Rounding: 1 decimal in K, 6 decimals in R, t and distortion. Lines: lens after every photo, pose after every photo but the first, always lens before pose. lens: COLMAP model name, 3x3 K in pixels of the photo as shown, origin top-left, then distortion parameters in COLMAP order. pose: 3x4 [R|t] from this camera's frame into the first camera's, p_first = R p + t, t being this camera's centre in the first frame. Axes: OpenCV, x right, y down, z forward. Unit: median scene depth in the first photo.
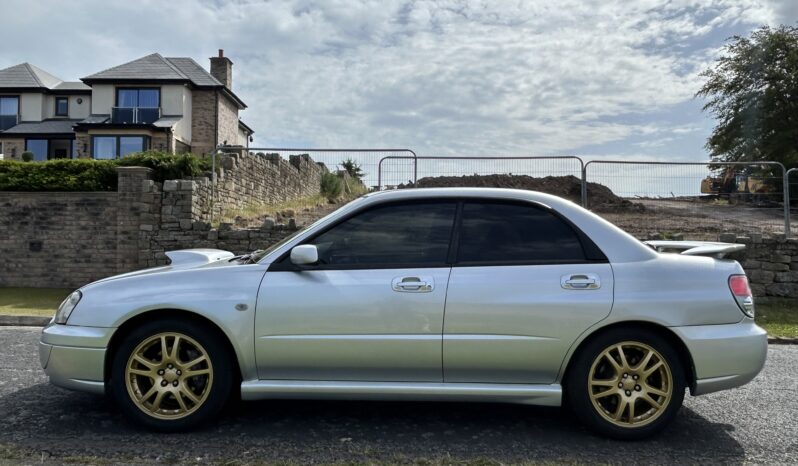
lens RADIAL K [[609.4, 0, 402.0], [0, 609.4, 230.3], [0, 0, 1]] dist [0.005184, 0.002815]
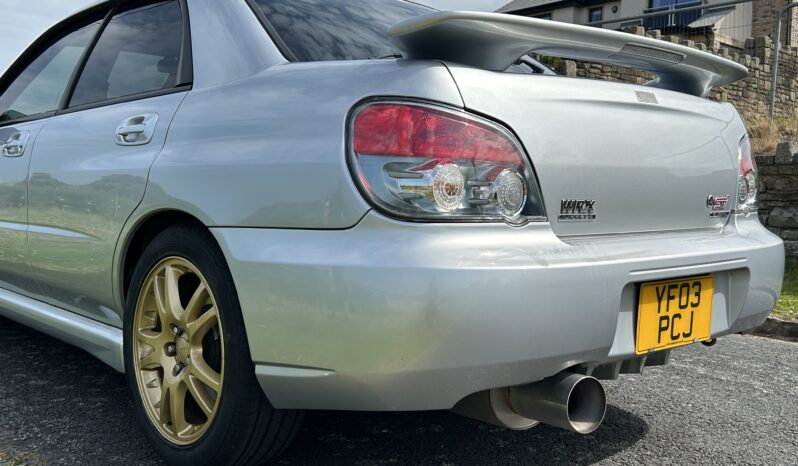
lens RADIAL K [[841.0, 0, 406.4], [0, 841.0, 234.6], [0, 0, 1]] dist [0.008667, 0.000000]
pose [[0.658317, 0.045698, -0.751352, 0.971496], [-0.004986, 0.998398, 0.056355, 0.131870], [0.752724, -0.033353, 0.657491, 0.730223]]
